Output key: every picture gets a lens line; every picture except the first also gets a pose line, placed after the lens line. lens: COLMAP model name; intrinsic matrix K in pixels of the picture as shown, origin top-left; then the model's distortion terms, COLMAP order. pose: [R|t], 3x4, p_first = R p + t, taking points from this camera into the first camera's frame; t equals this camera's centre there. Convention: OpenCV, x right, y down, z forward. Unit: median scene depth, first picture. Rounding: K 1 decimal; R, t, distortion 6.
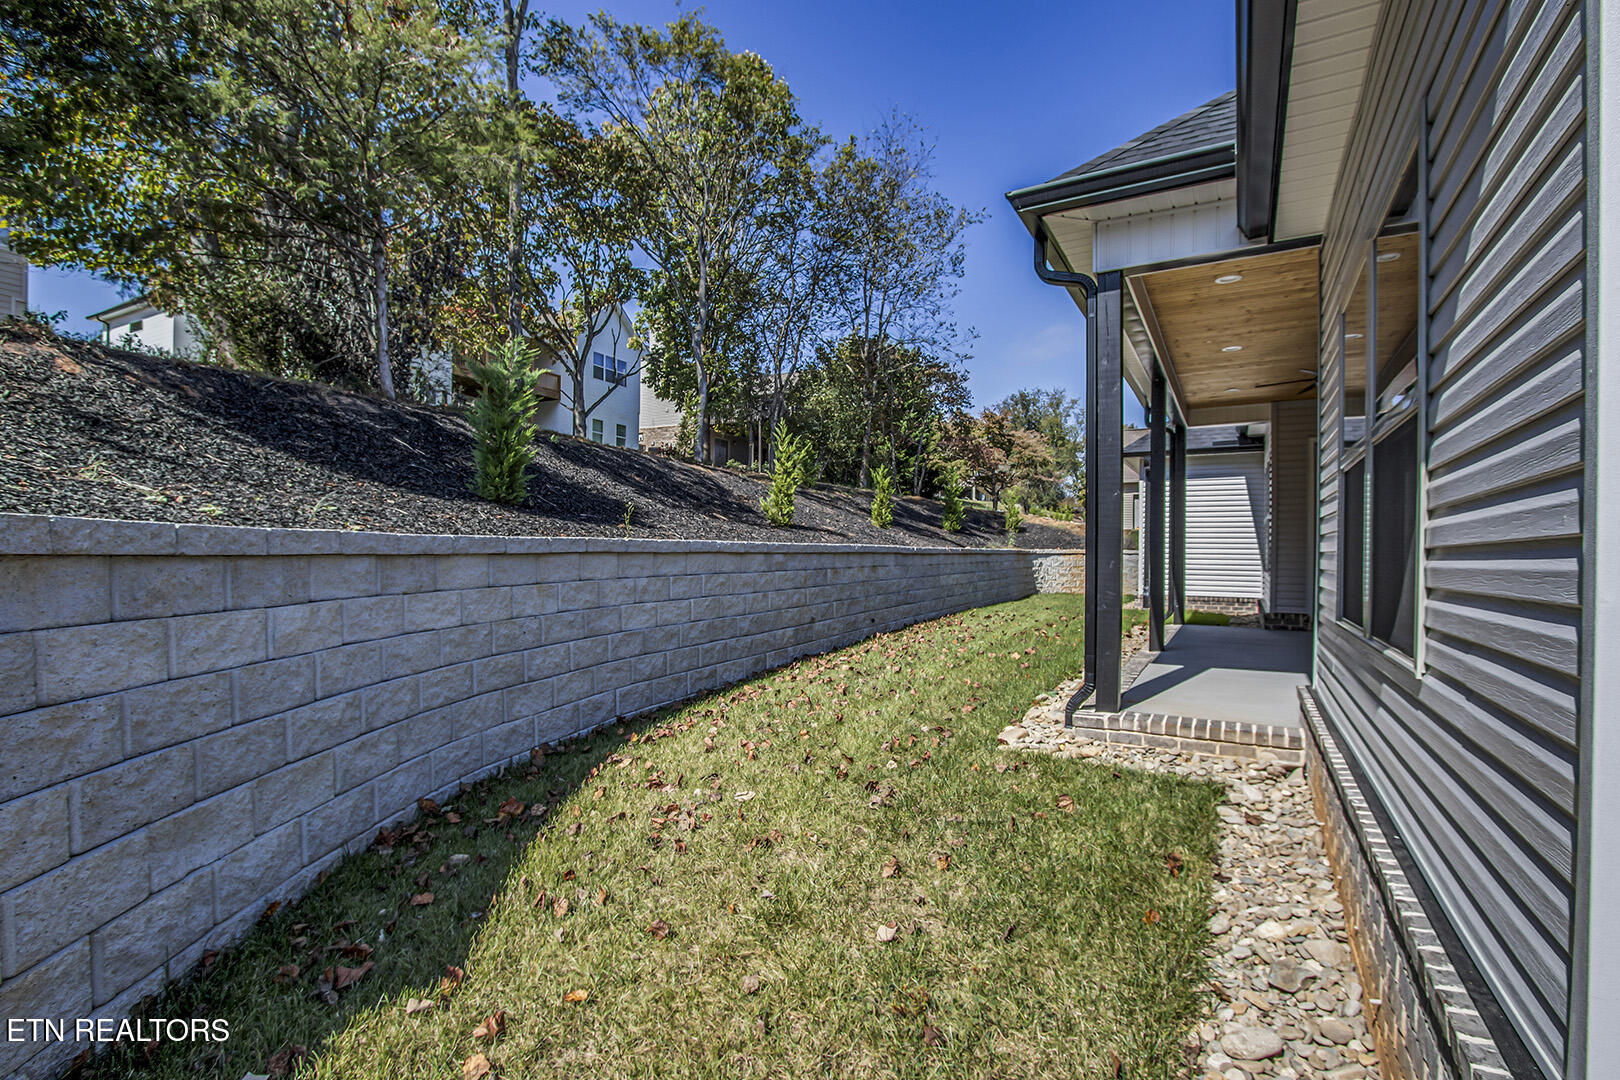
lens RADIAL K [[754.6, 0, 809.8], [0, 754.6, 554.7], [0, 0, 1]] dist [-0.011147, 0.000258]
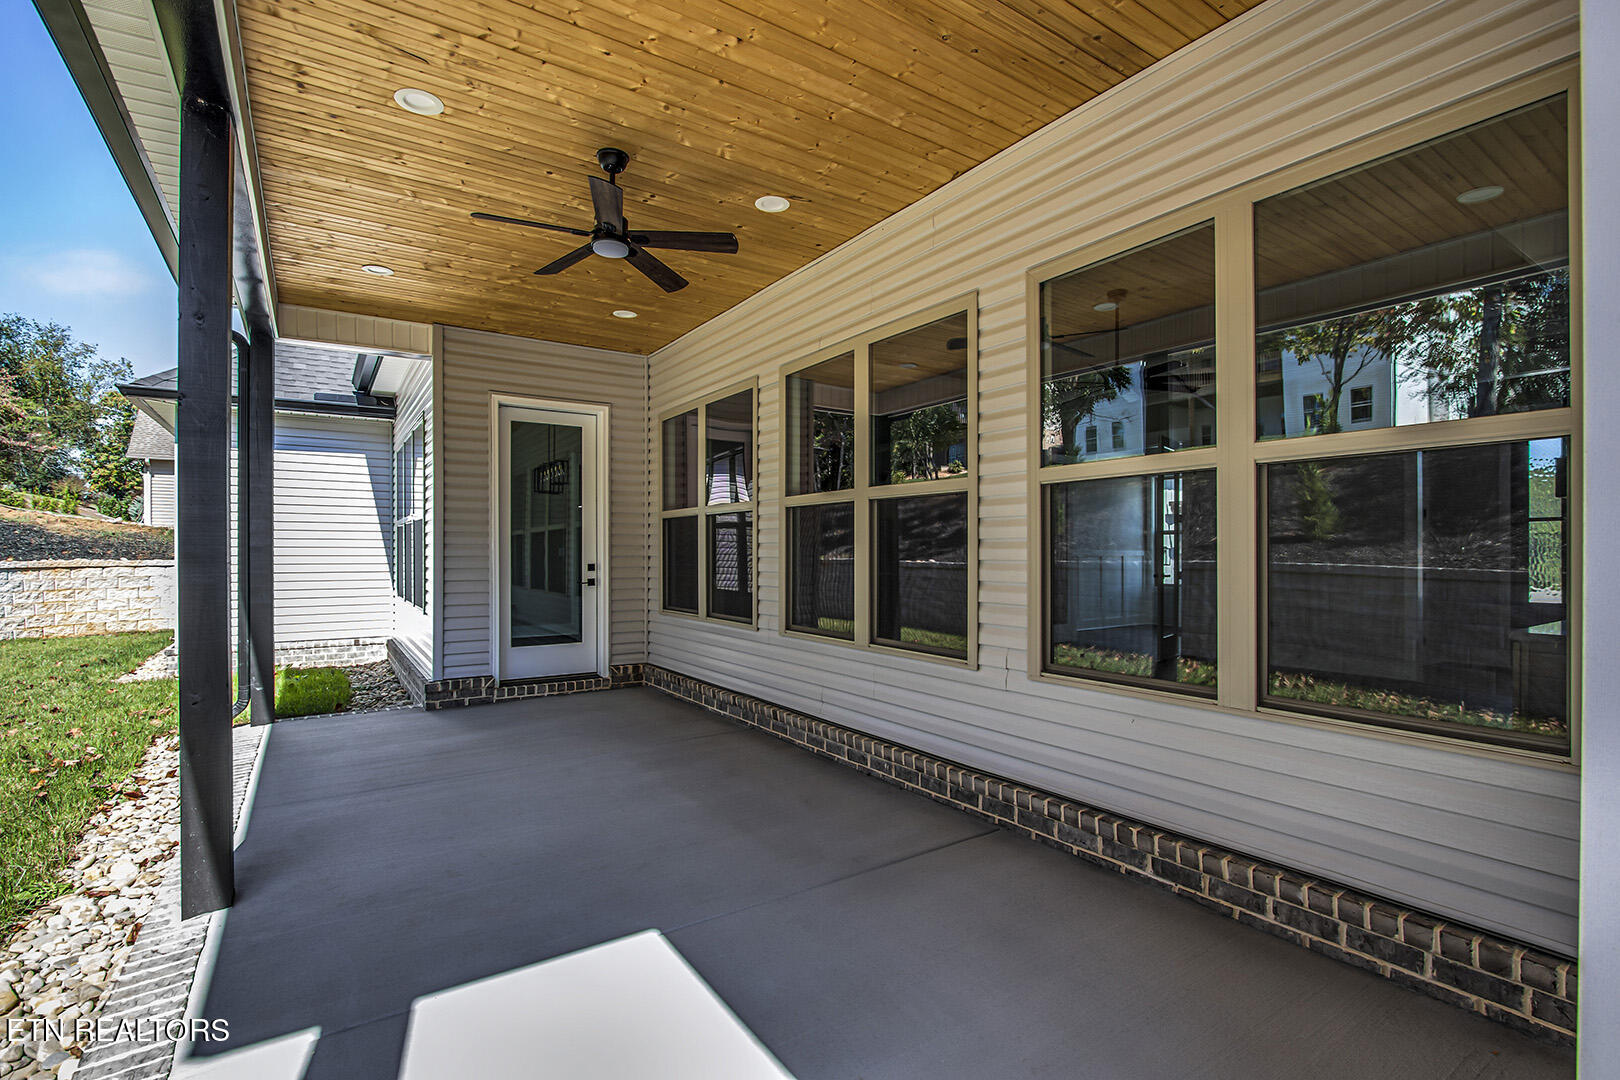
lens RADIAL K [[754.6, 0, 809.8], [0, 754.6, 554.7], [0, 0, 1]] dist [-0.011147, 0.000258]
pose [[0.453163, -0.009780, 0.891374, 0.203792], [0.006871, 0.999948, 0.007479, -0.021971], [-0.891401, 0.002735, 0.453206, 0.434361]]
